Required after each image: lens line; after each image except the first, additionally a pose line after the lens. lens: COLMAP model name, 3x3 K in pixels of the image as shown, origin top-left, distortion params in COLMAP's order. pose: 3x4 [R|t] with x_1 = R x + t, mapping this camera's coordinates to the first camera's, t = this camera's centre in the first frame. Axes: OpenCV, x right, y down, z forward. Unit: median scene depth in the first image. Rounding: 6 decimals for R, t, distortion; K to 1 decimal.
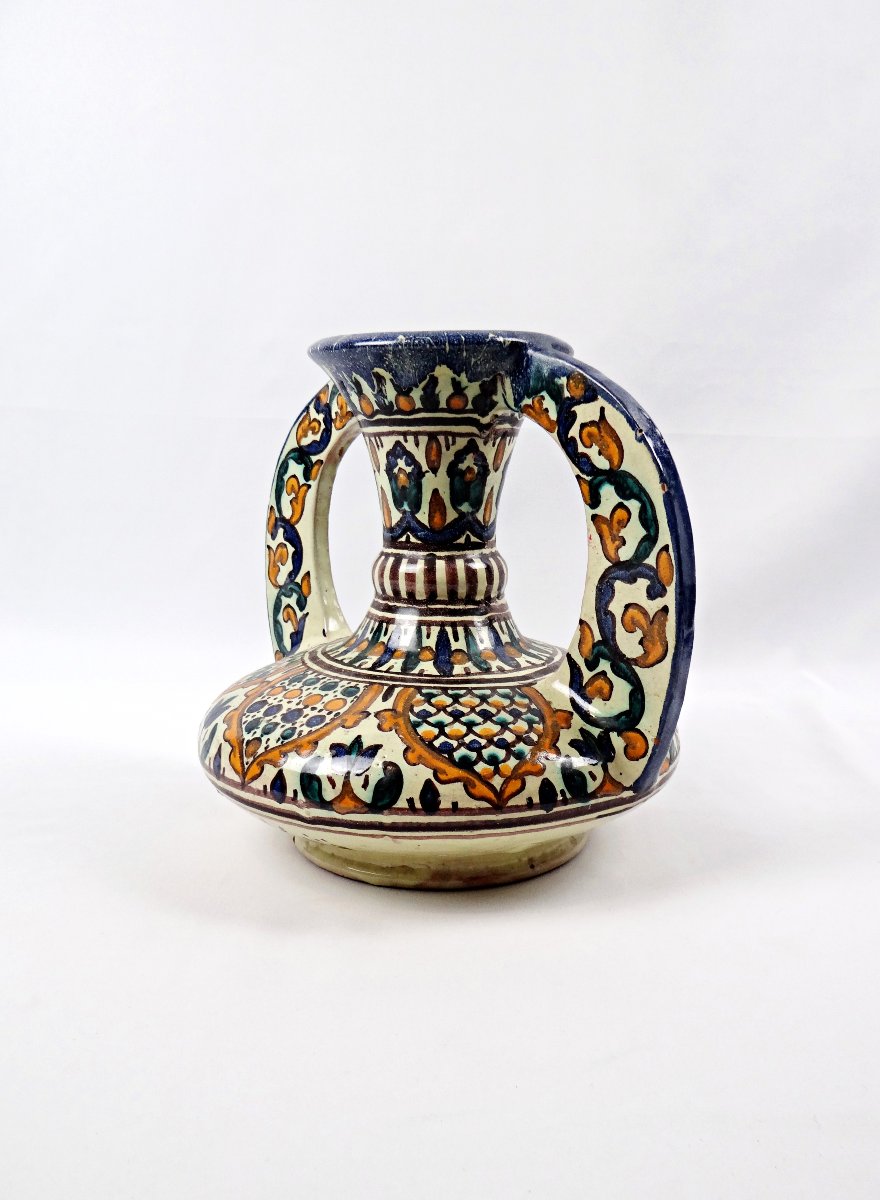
lens RADIAL K [[1009.5, 0, 445.8], [0, 1009.5, 600.5], [0, 0, 1]] dist [-0.003628, -0.000449]
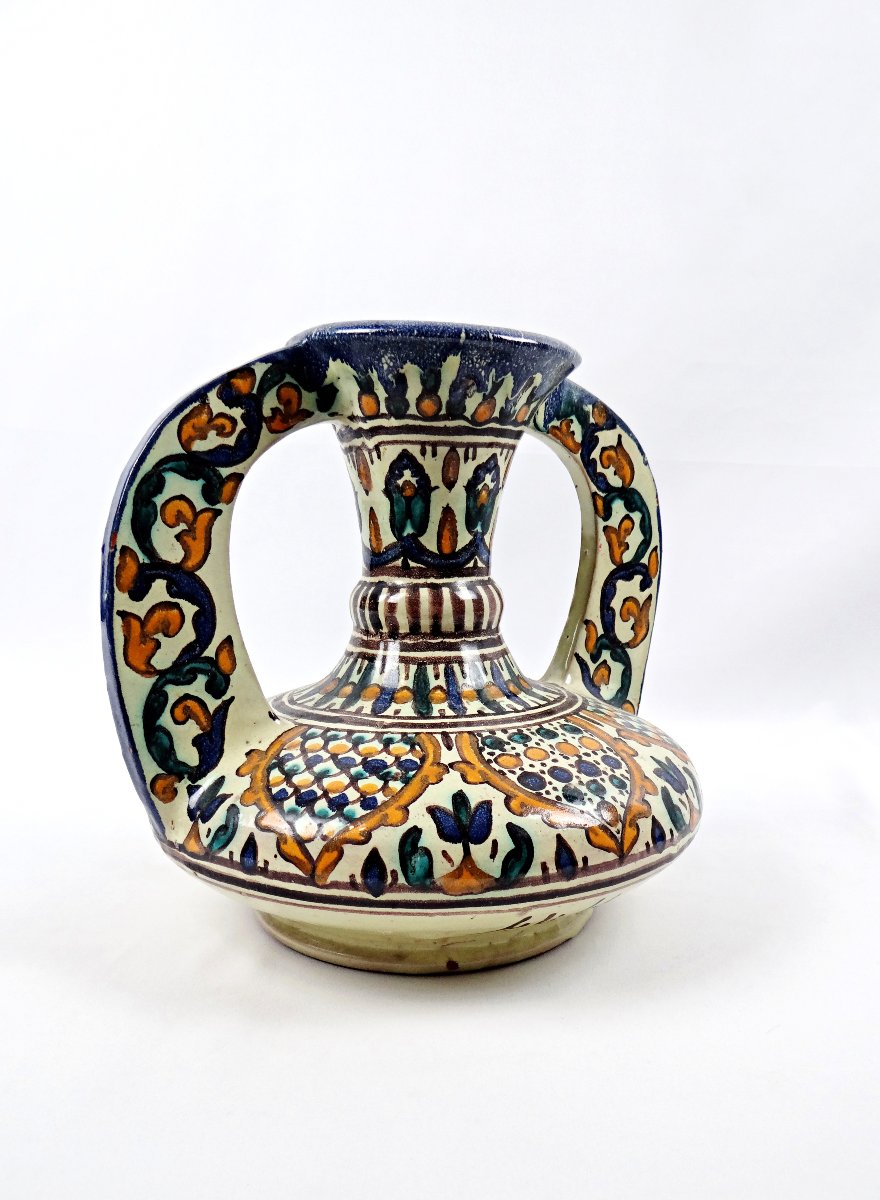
lens RADIAL K [[1009.5, 0, 445.8], [0, 1009.5, 600.5], [0, 0, 1]] dist [-0.003628, -0.000449]
pose [[0.179509, -0.093891, 0.979266, -1.013417], [0.138872, 0.987885, 0.069260, -0.104391], [-0.973905, 0.123560, 0.190373, 0.950580]]
